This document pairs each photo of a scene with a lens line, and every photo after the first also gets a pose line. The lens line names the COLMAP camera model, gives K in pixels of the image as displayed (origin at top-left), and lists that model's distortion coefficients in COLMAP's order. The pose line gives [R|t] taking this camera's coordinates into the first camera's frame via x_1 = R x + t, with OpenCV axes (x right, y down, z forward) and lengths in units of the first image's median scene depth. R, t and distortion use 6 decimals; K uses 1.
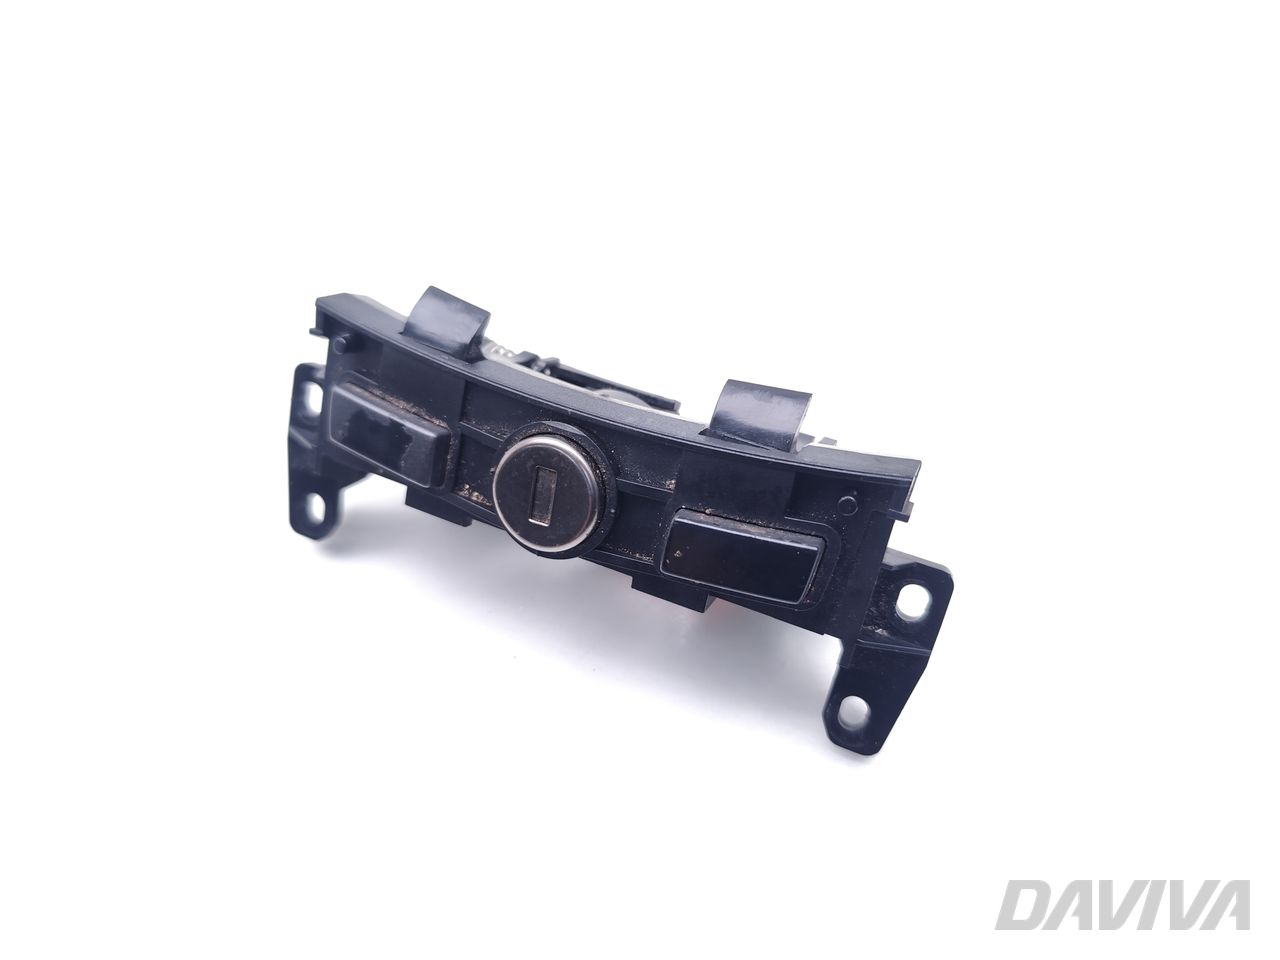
lens RADIAL K [[853.6, 0, 640.5], [0, 853.6, 482.2], [0, 0, 1]] dist [-0.002074, -0.000264]
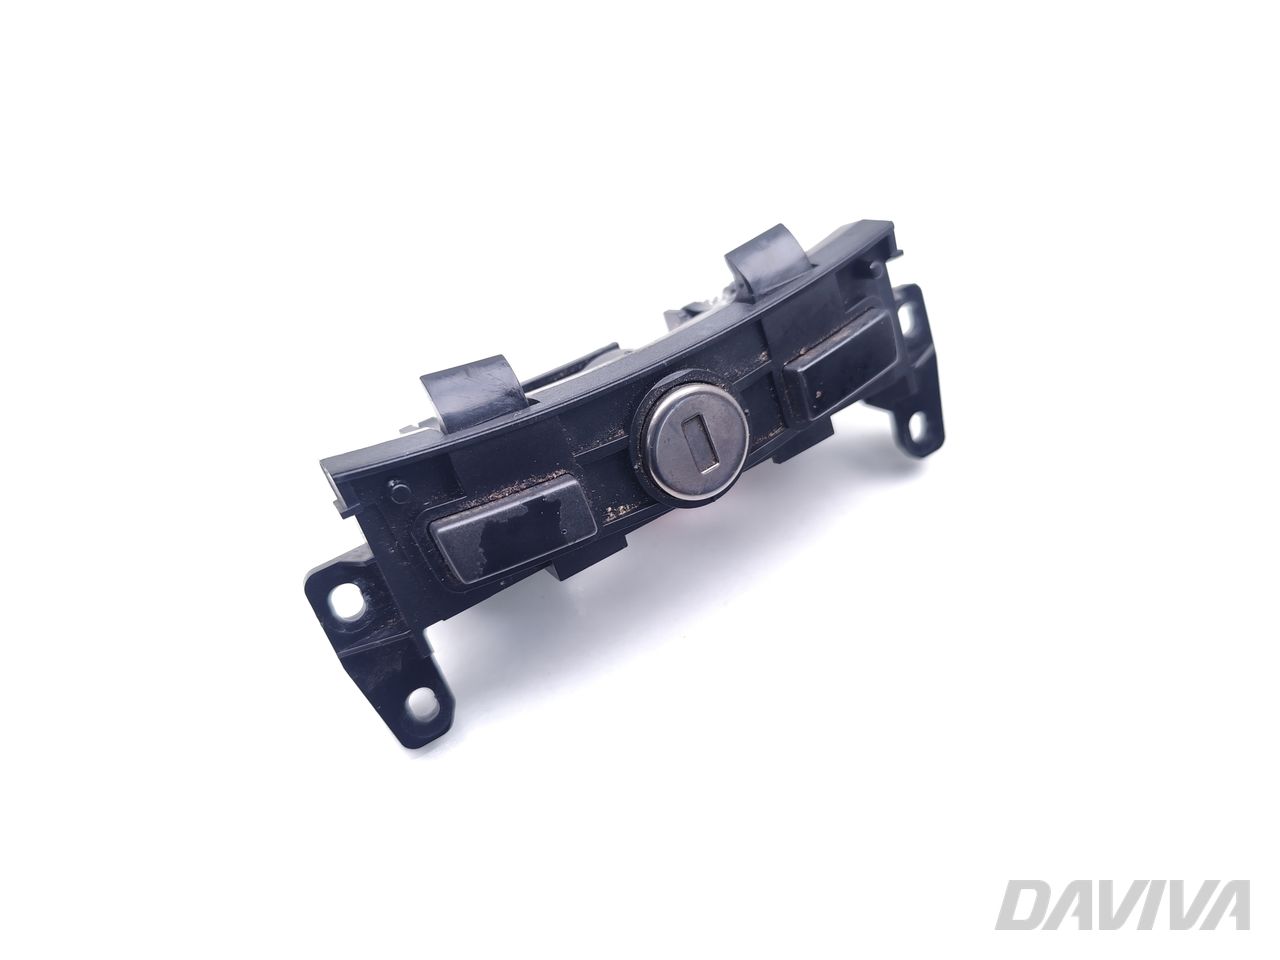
lens RADIAL K [[853.6, 0, 640.5], [0, 853.6, 478.2], [0, 0, 1]] dist [-0.002074, -0.000264]
pose [[0.564640, -0.653836, 0.503666, -0.656936], [0.651320, 0.727812, 0.214643, -0.206495], [-0.506916, 0.206851, 0.836809, 0.190729]]
